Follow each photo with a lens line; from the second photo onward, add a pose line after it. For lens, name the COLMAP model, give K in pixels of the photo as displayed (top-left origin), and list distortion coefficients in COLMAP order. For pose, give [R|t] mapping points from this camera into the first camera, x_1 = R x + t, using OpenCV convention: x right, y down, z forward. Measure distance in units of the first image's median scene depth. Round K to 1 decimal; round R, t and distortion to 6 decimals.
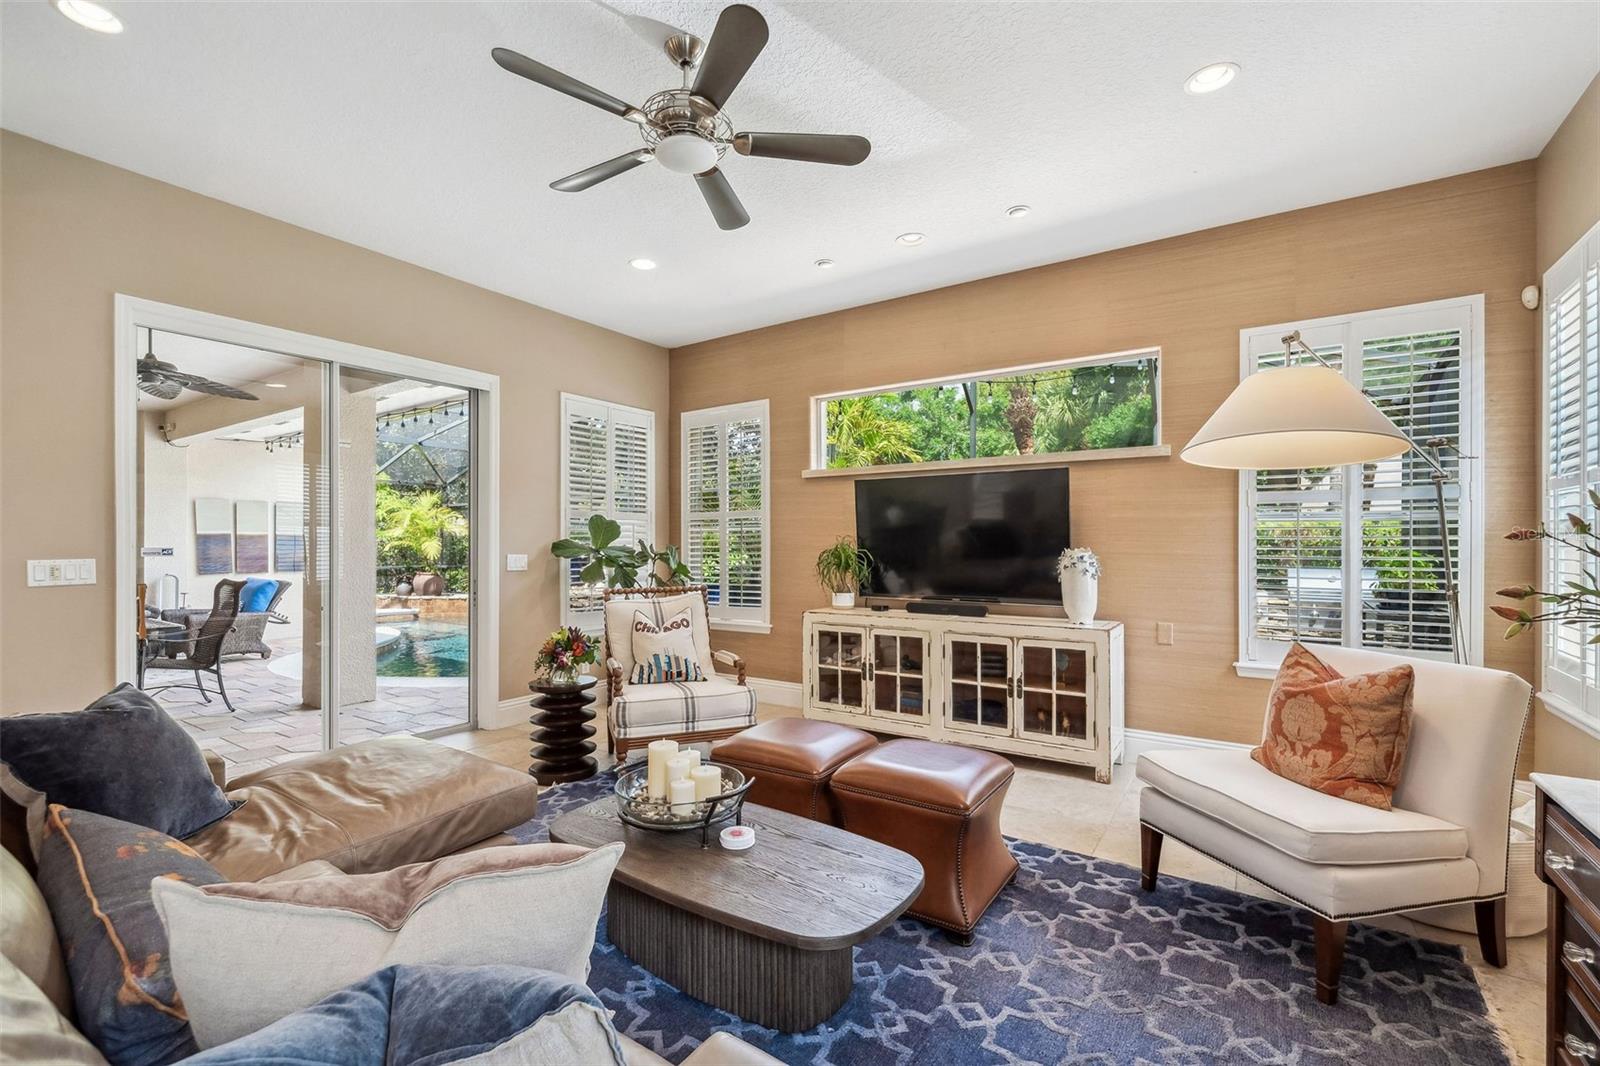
lens RADIAL K [[682.6, 0, 803.6], [0, 682.6, 541.7], [0, 0, 1]] dist [0.001987, 0.000202]
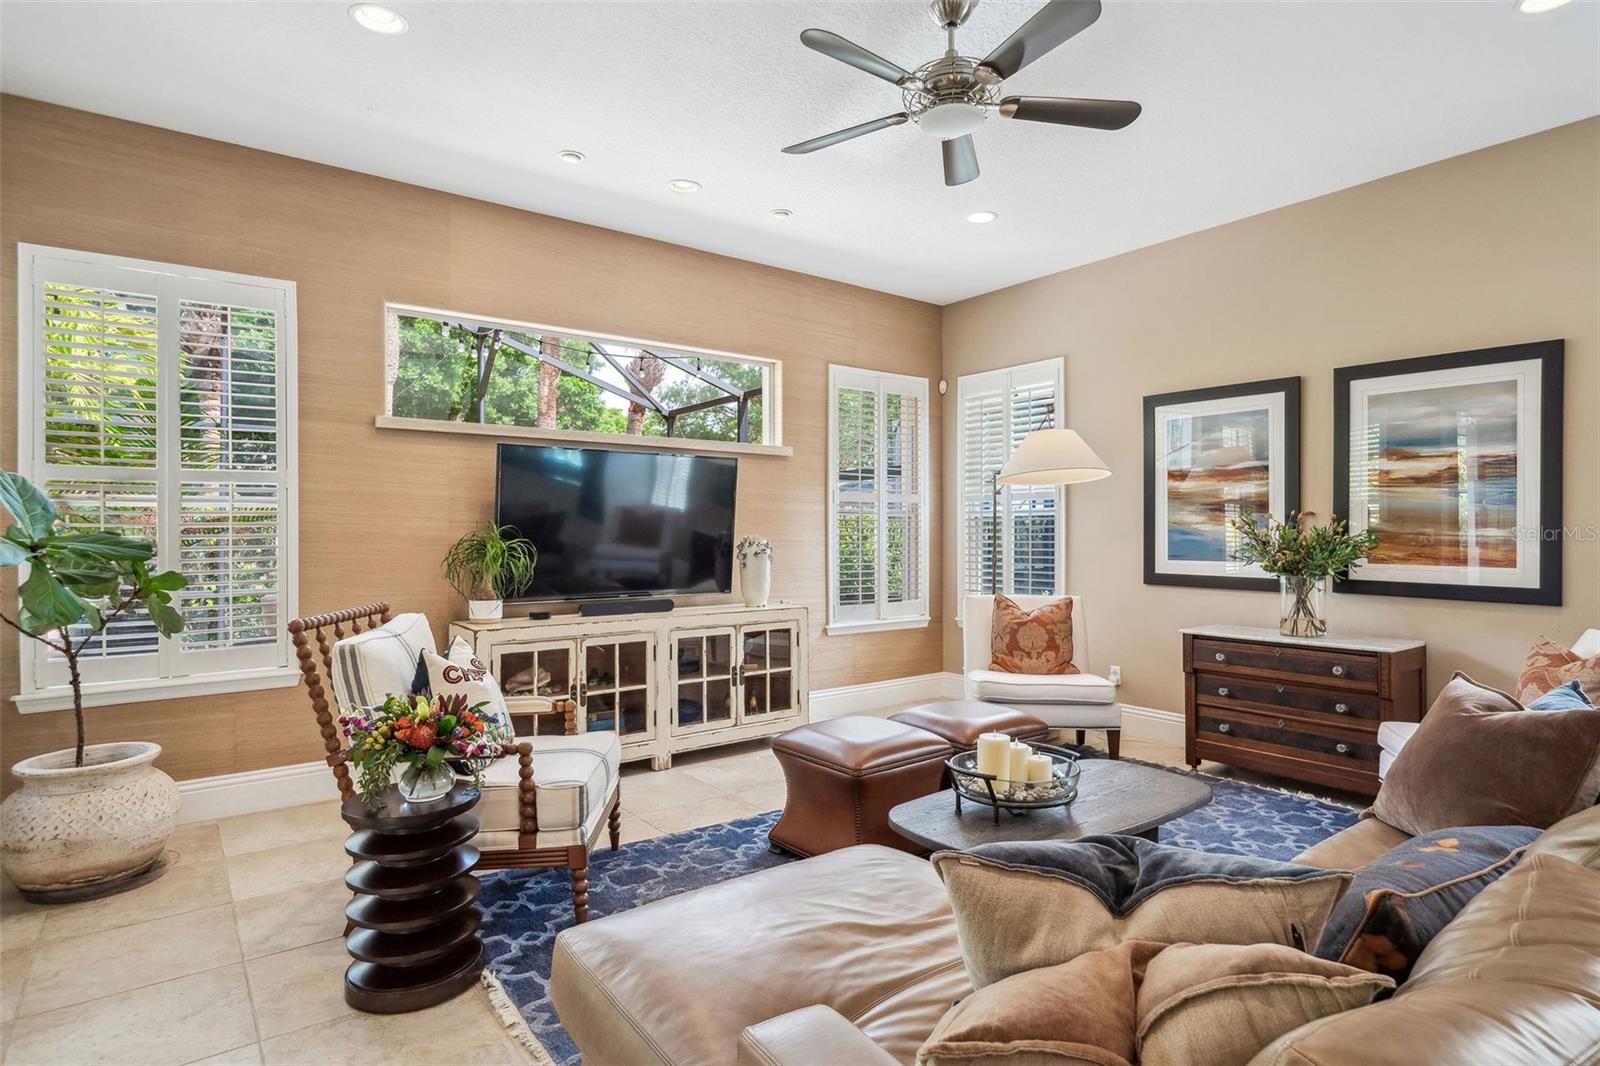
lens RADIAL K [[841.3, 0, 805.3], [0, 841.3, 522.9], [0, 0, 1]] dist [0.003050, 0.001225]
pose [[0.328455, 0.008903, 0.944478, -0.812312], [-0.003779, 0.999960, -0.008112, 0.000219], [-0.944512, -0.000905, 0.328475, 0.496148]]
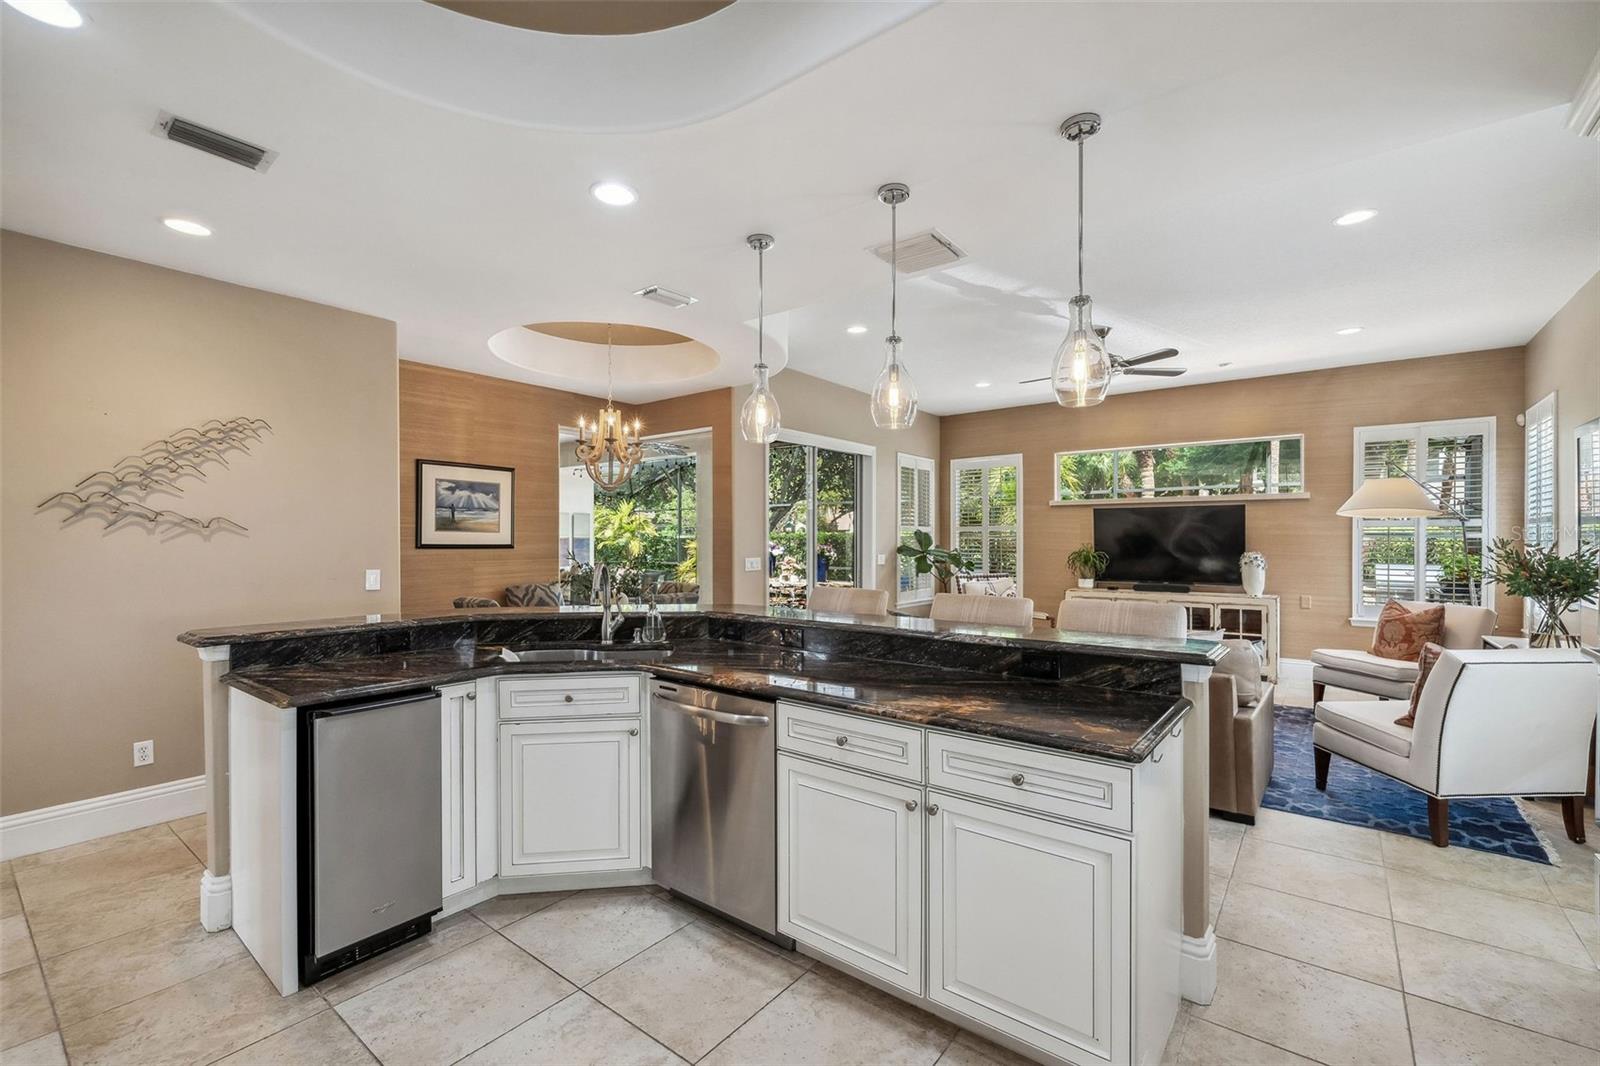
lens RADIAL K [[682.6, 0, 807.6], [0, 682.6, 542.4], [0, 0, 1]] dist [0.001987, 0.000202]
pose [[0.997952, 0.000370, -0.063965, -0.605345], [0.000088, 0.999974, 0.007159, -0.027280], [0.063966, -0.007150, 0.997926, -0.786189]]
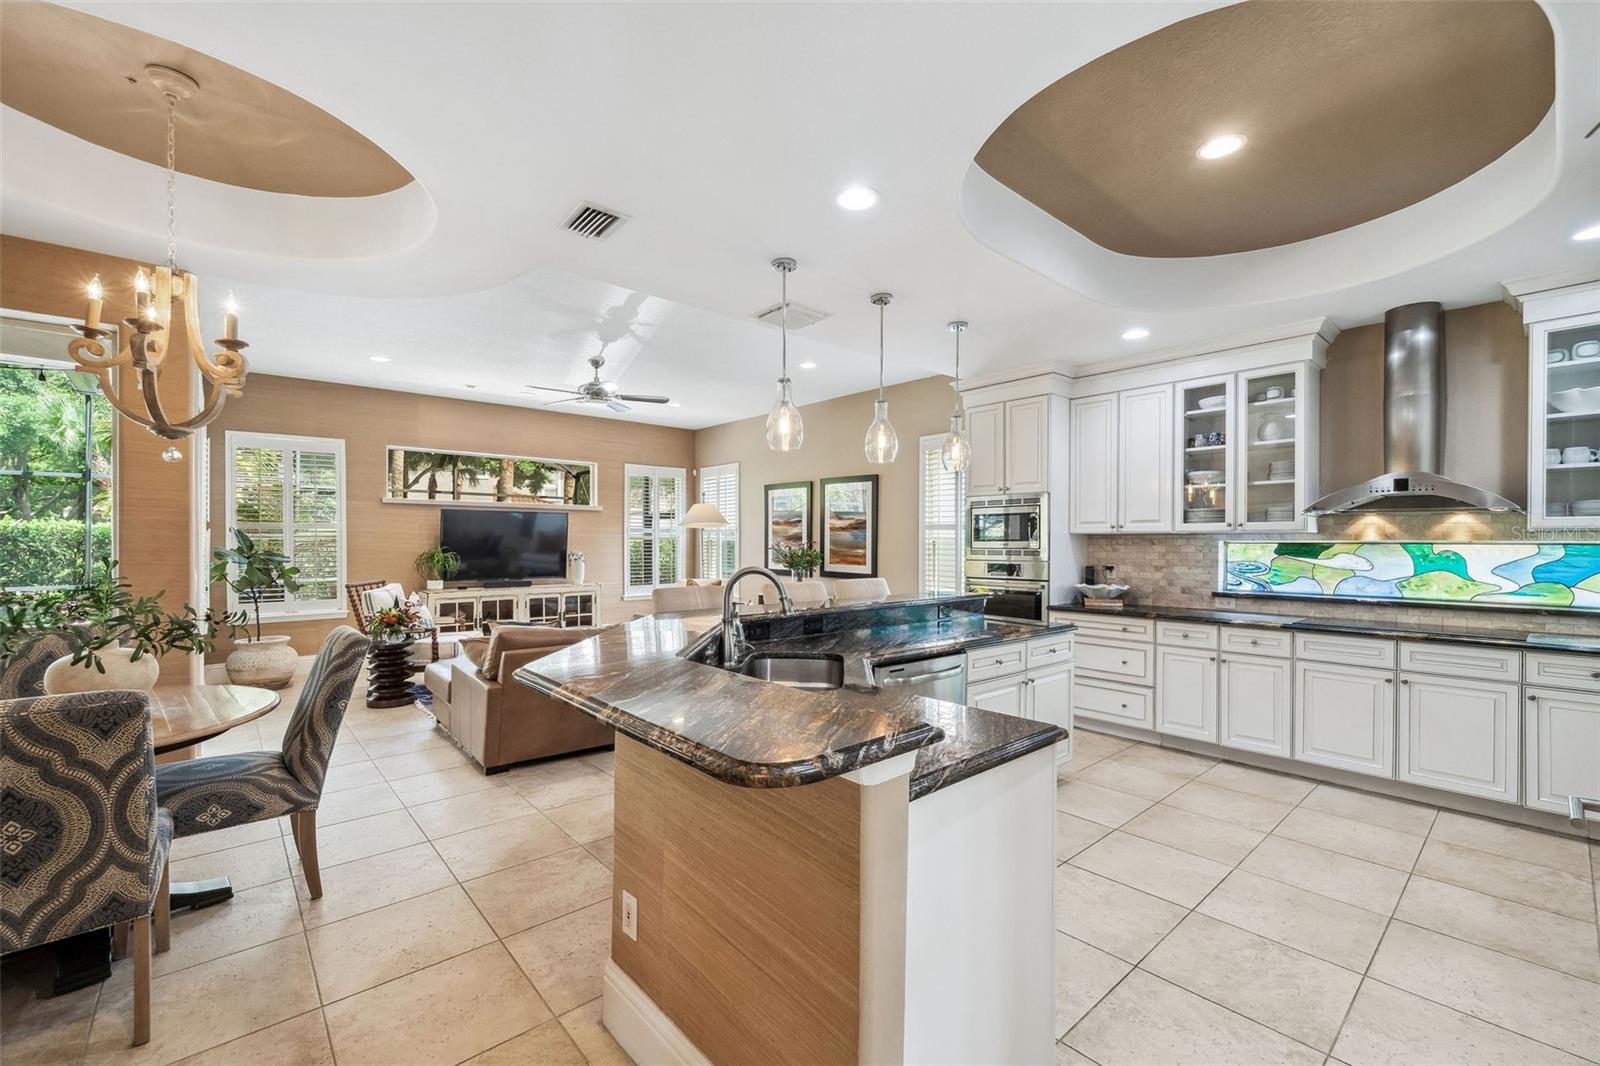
lens RADIAL K [[660.9, 0, 804.4], [0, 660.9, 542.1], [0, 0, 1]] dist [-0.000445, 0.000153]
pose [[0.256518, 0.000346, 0.966539, -1.470052], [-0.005815, 0.999982, 0.001185, -0.025247], [-0.966522, -0.005925, 0.256516, -0.256218]]
